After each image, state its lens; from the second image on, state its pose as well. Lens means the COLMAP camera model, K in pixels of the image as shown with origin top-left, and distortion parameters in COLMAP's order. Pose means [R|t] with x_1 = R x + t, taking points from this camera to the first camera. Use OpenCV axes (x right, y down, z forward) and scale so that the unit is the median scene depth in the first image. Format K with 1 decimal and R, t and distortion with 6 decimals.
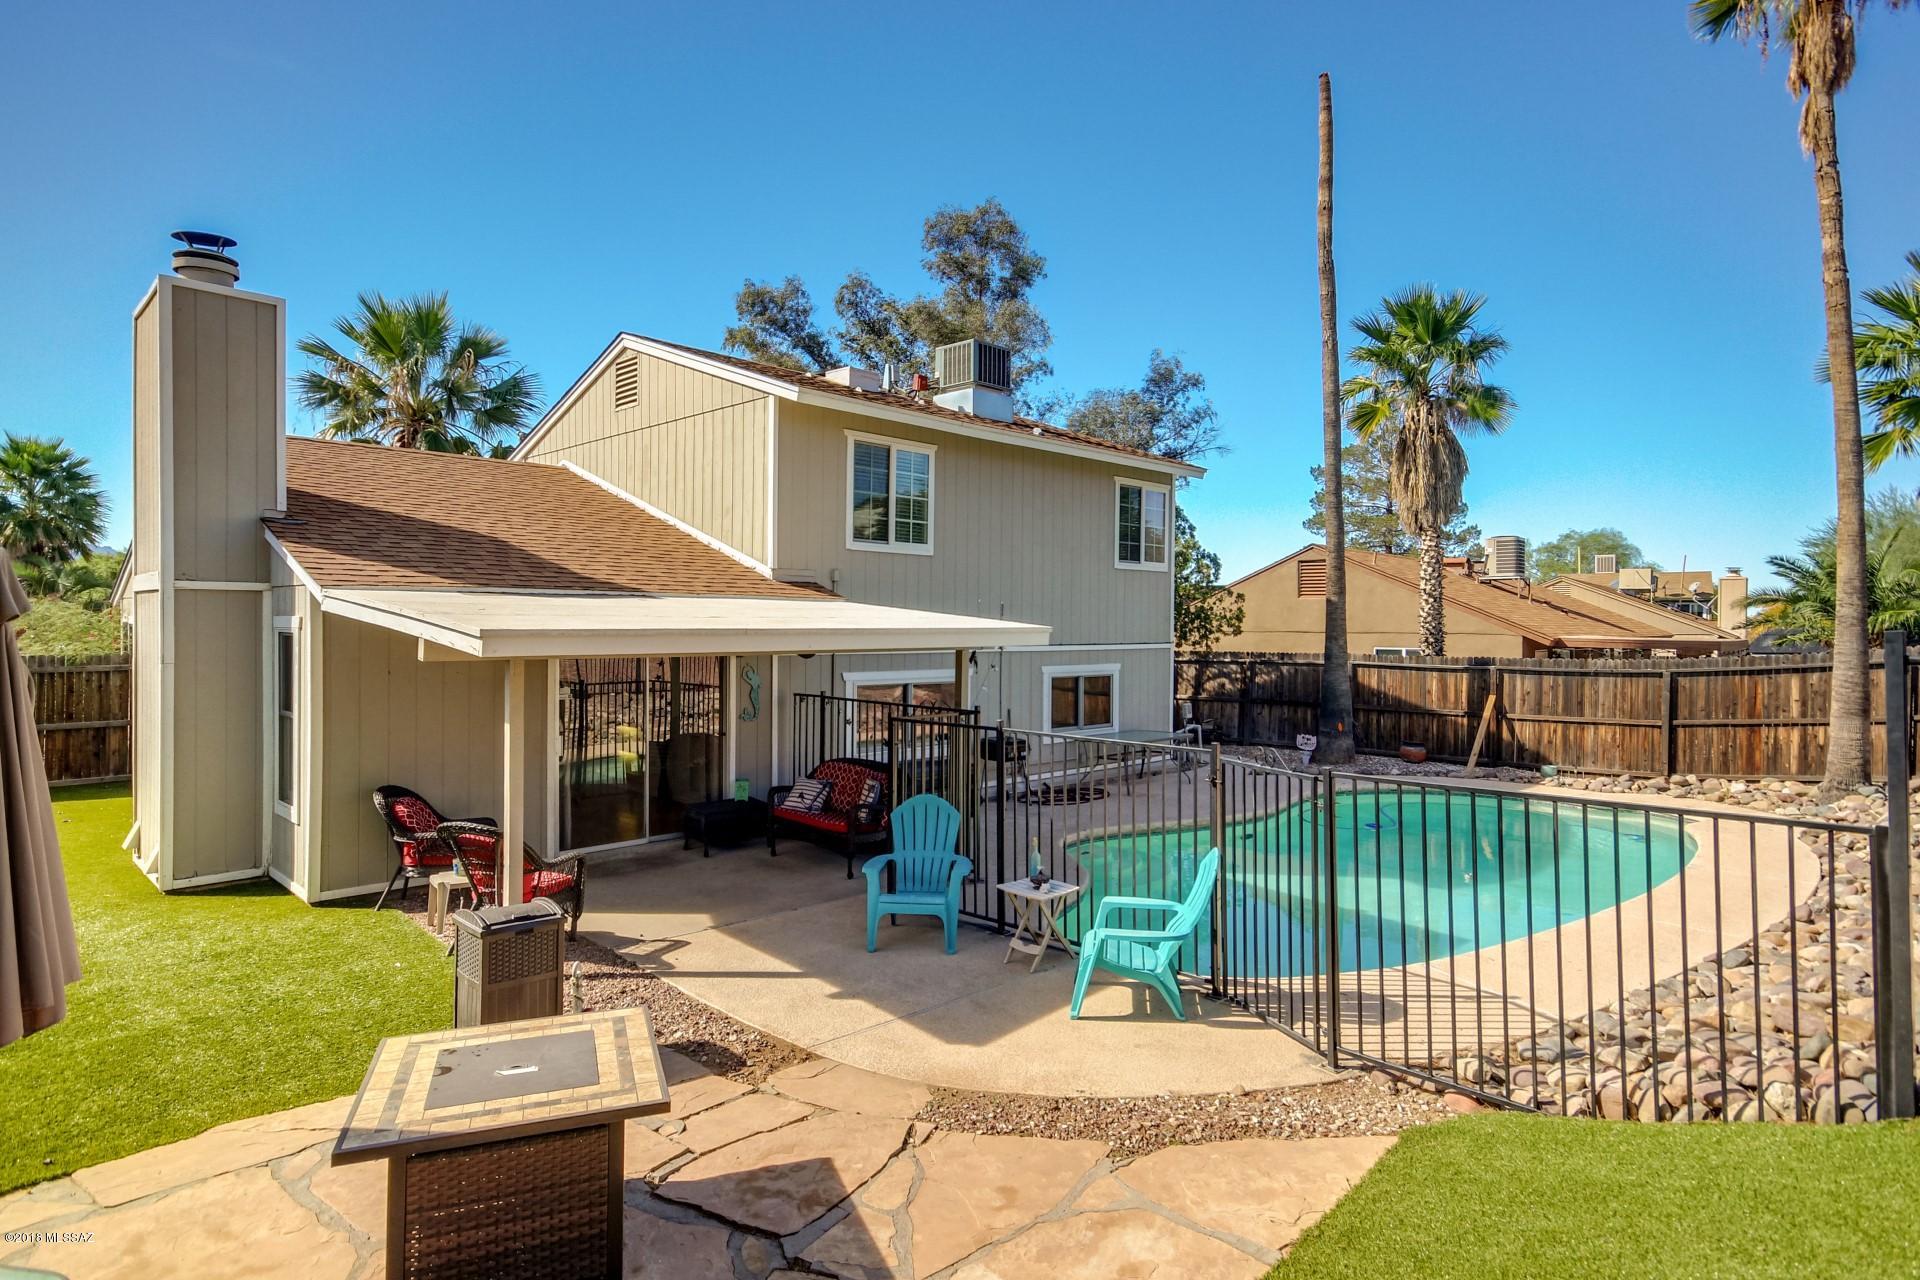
lens RADIAL K [[1034.4, 0, 969.1], [0, 1034.4, 634.9], [0, 0, 1]] dist [0.018030, -0.000888]
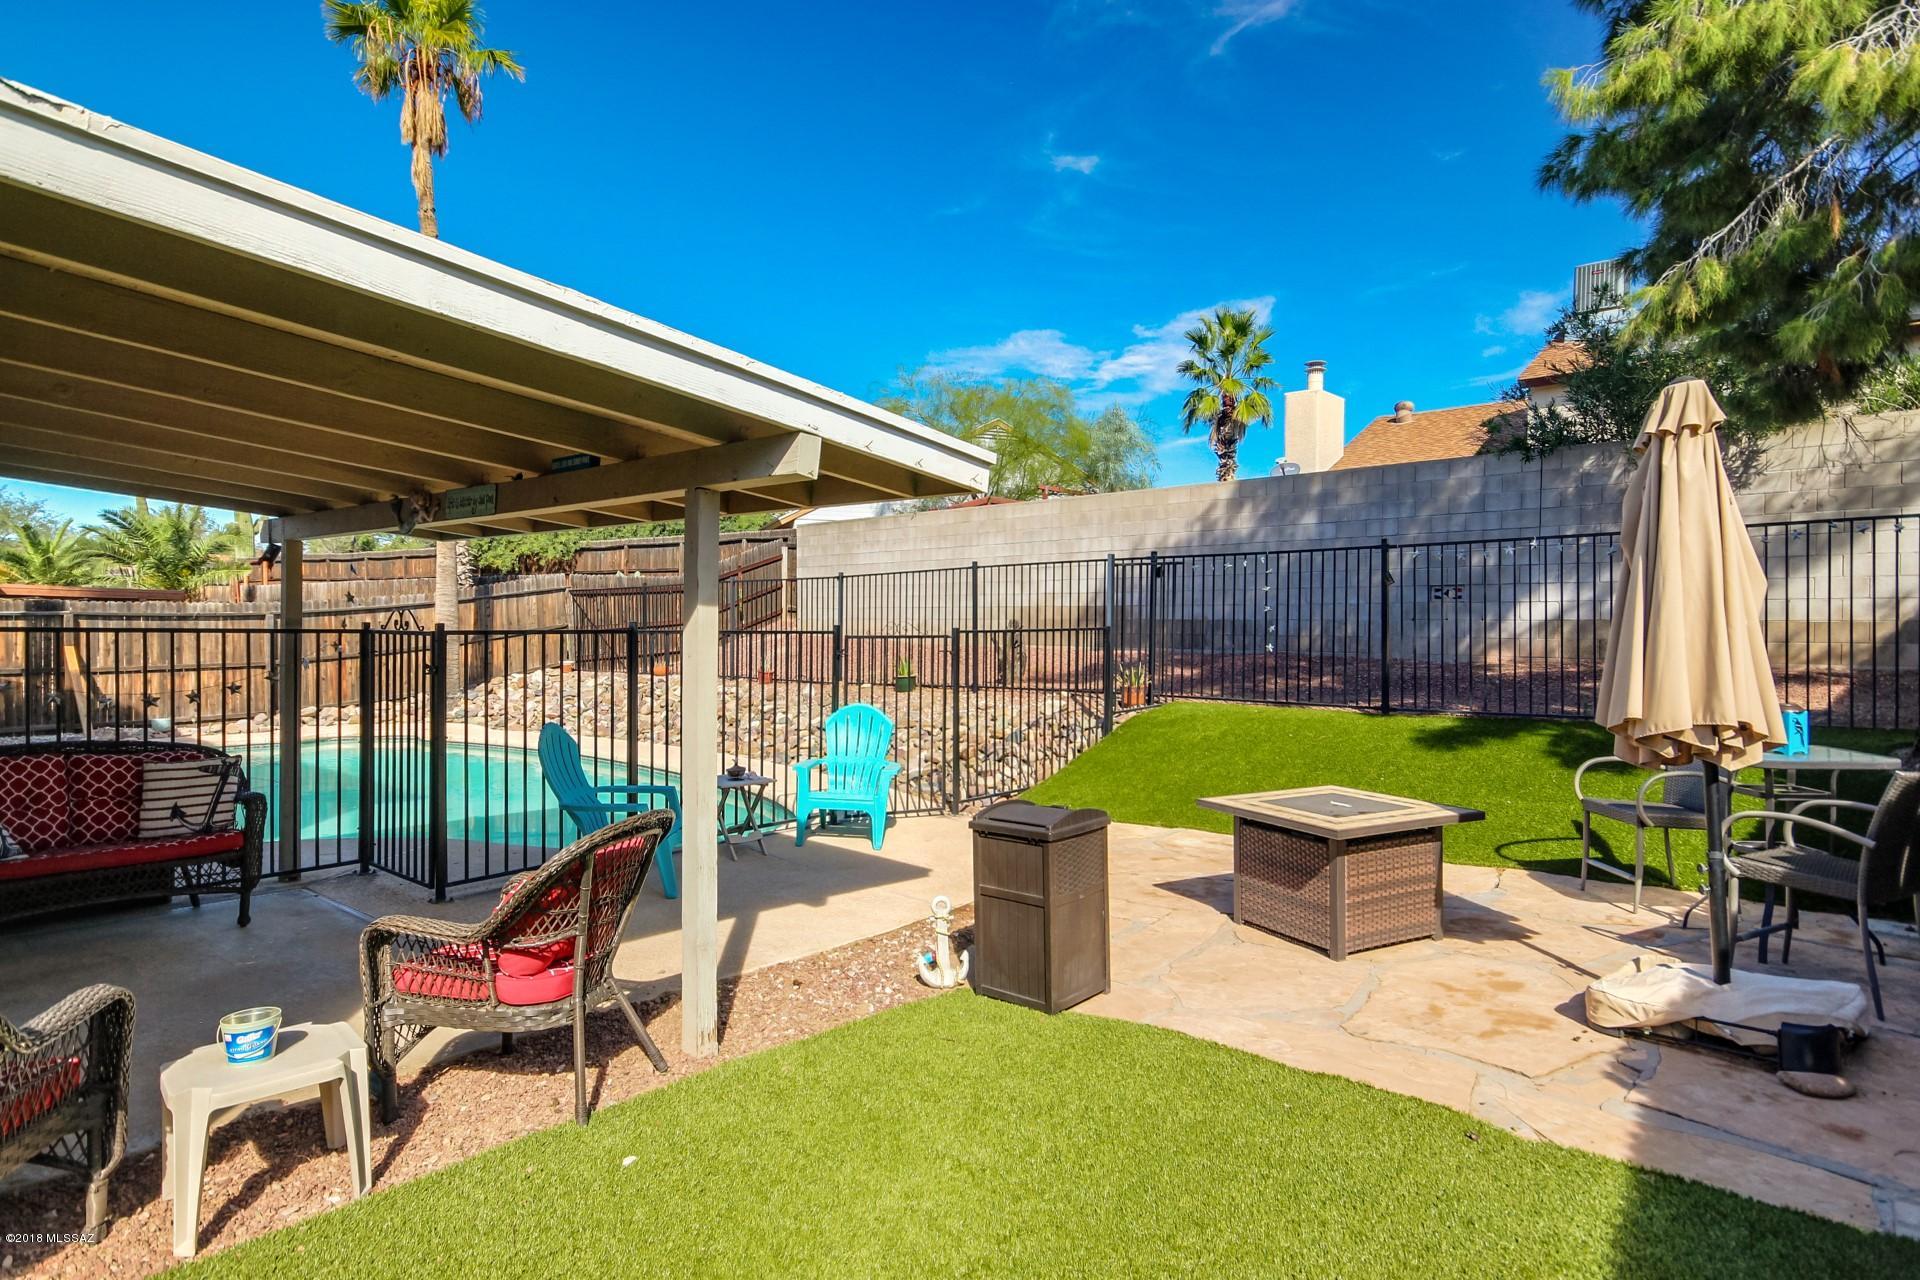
lens RADIAL K [[1034.4, 0, 965.1], [0, 1034.4, 629.4], [0, 0, 1]] dist [0.018030, -0.000888]
pose [[-0.074459, -0.014582, 0.997117, -1.606666], [0.002057, 0.999889, 0.014776, 0.140741], [-0.997222, 0.003151, -0.074421, 1.436725]]
